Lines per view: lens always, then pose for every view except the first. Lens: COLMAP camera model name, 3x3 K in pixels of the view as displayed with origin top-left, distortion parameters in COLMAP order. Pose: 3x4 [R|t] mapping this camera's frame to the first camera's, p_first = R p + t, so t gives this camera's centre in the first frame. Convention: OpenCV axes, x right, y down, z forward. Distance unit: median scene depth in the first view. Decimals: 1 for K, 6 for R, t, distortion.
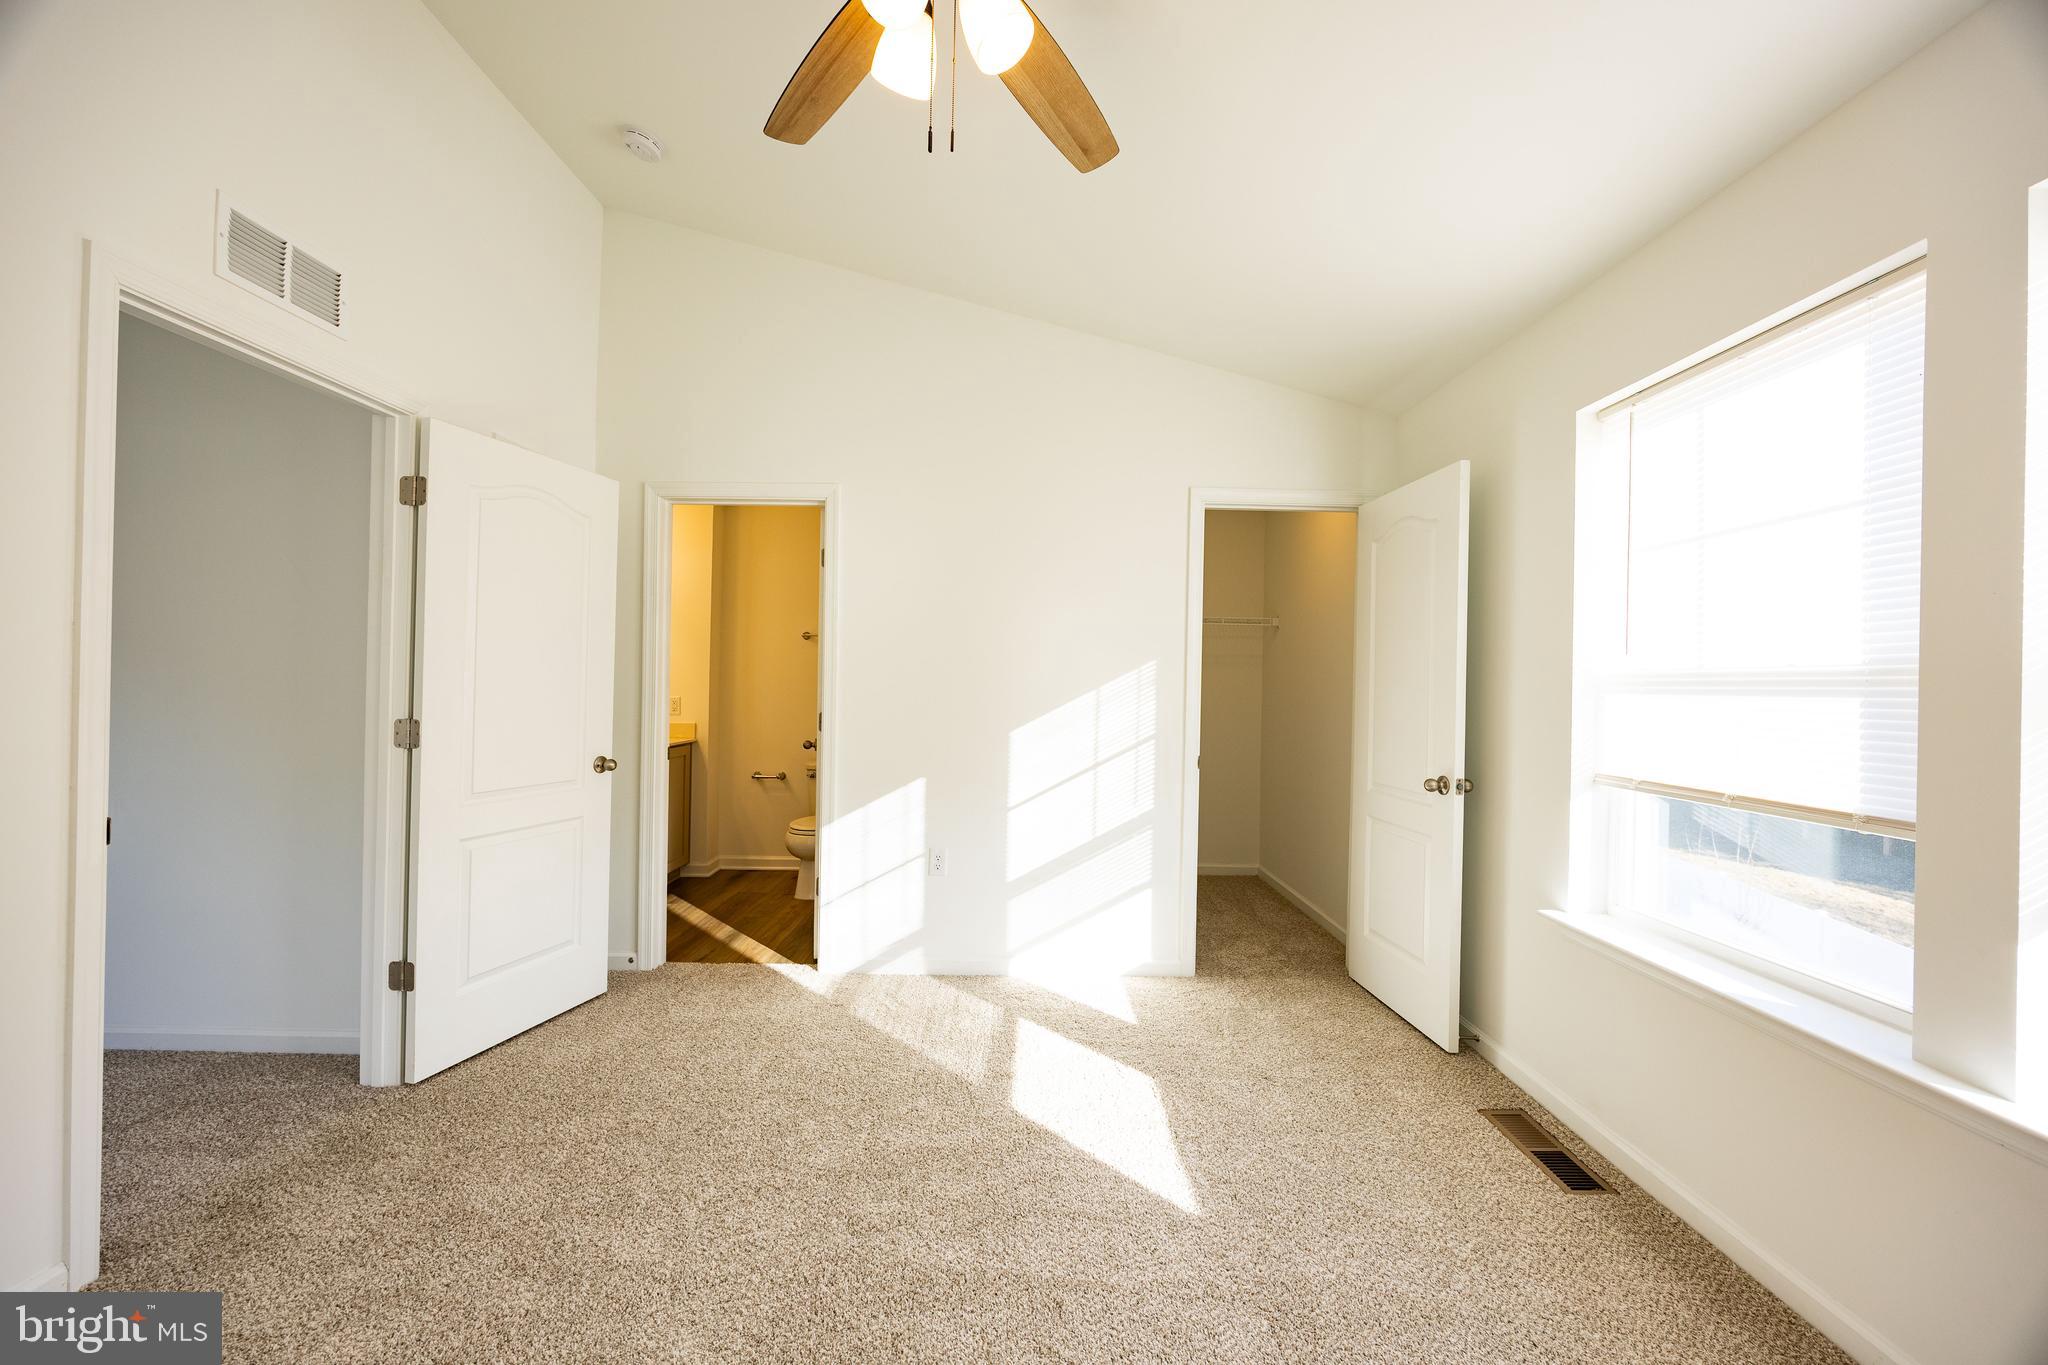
lens RADIAL K [[776.7, 0, 1031.5], [0, 776.7, 676.5], [0, 0, 1]] dist [-0.002301, -0.000433]
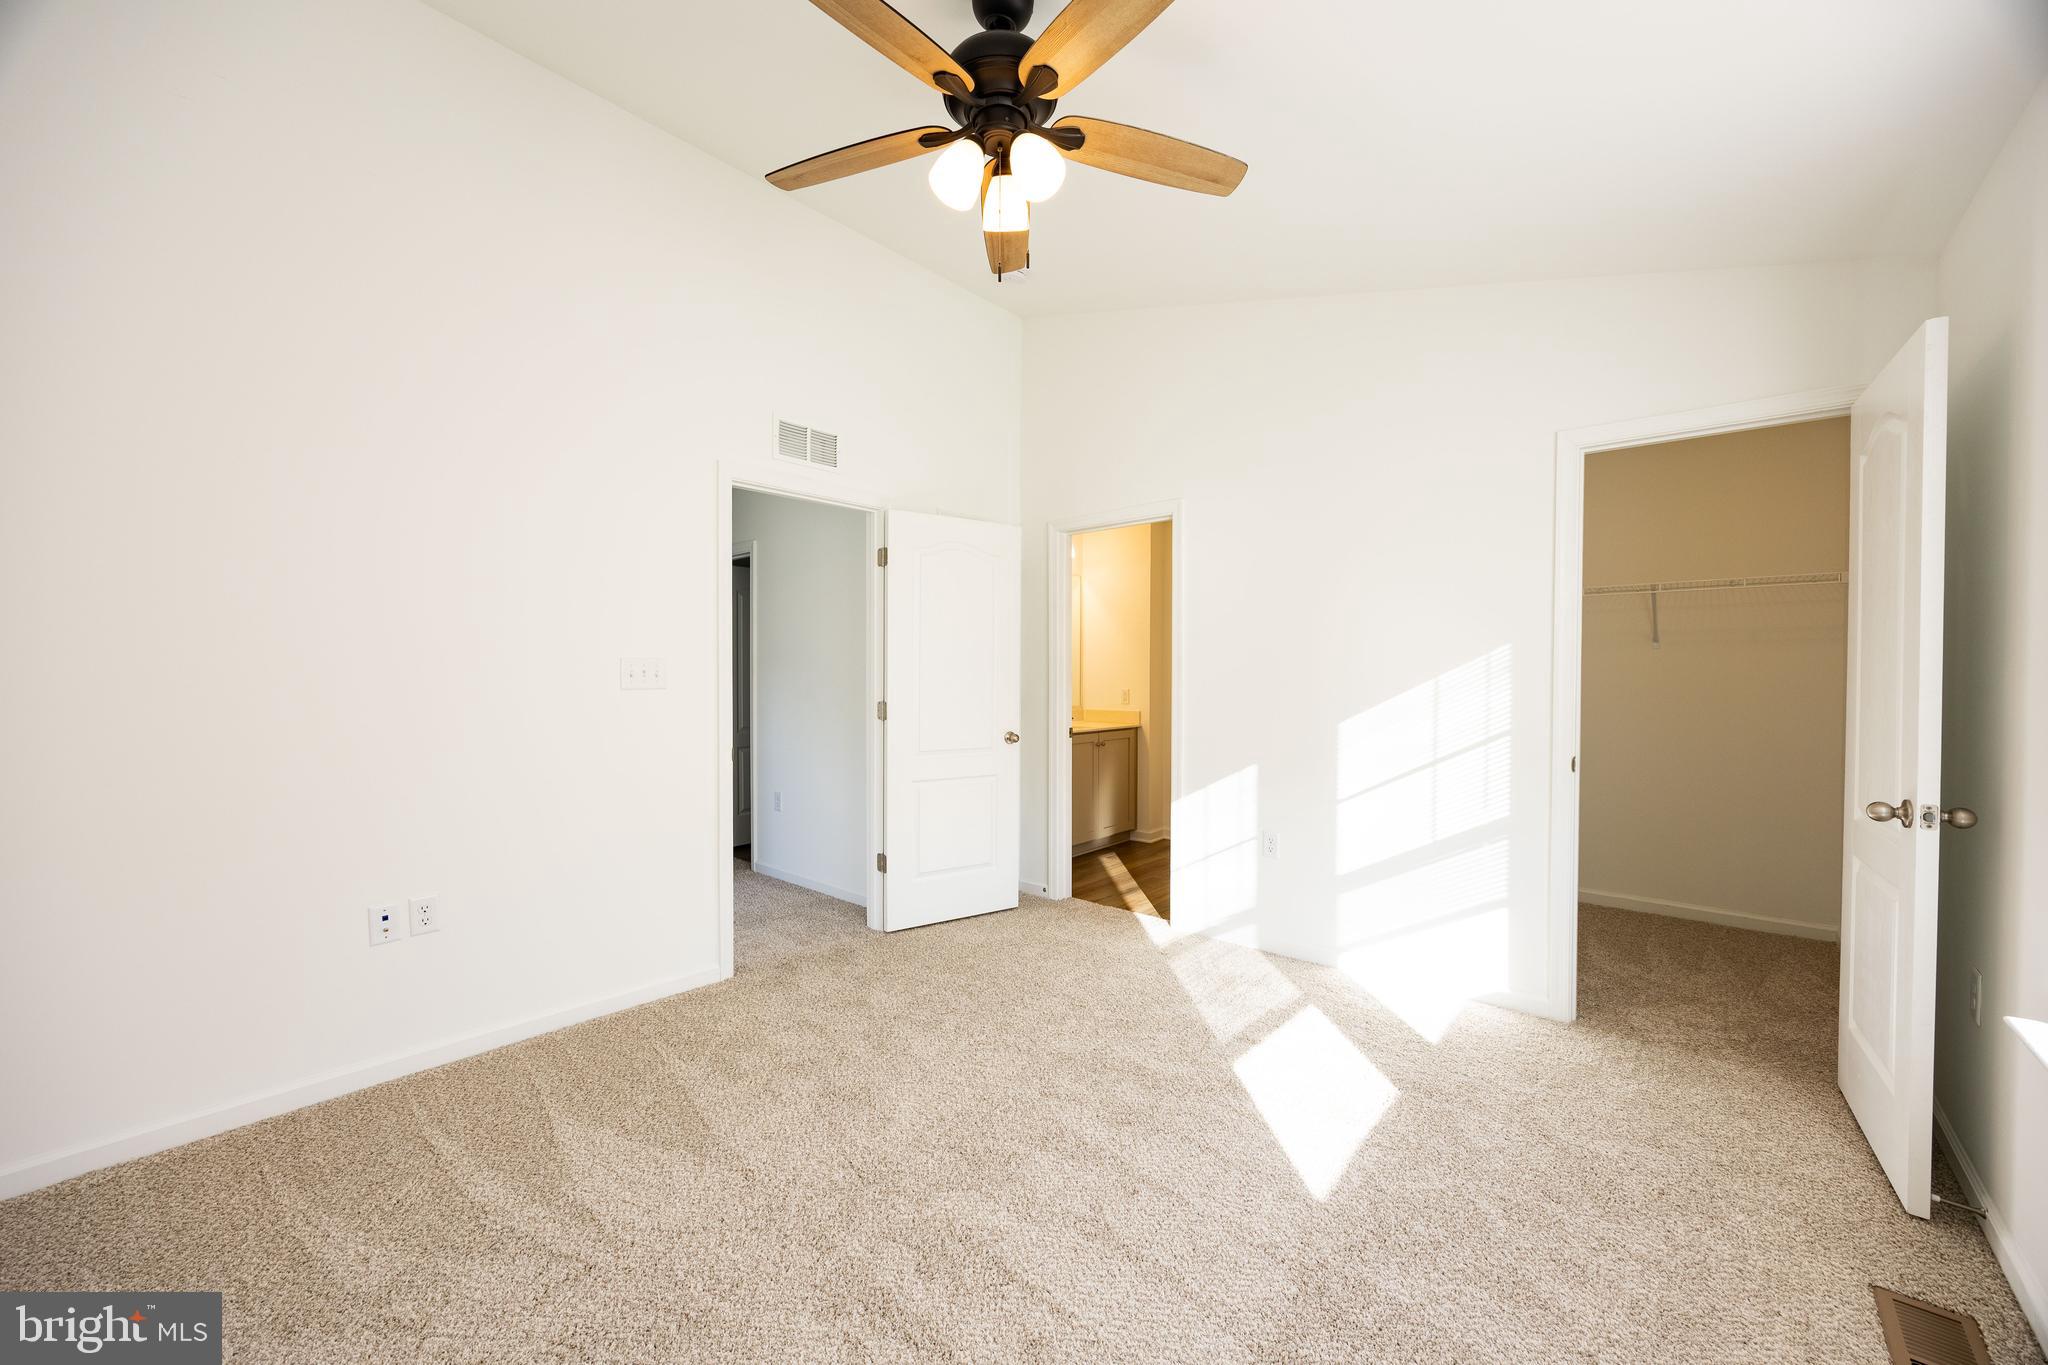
lens RADIAL K [[776.7, 0, 1022.2], [0, 776.7, 679.2], [0, 0, 1]] dist [-0.002301, -0.000433]
pose [[0.748819, -0.011875, -0.662668, 0.358156], [0.019172, 0.999809, 0.003747, 0.005540], [0.662497, -0.015511, 0.748904, -0.000064]]
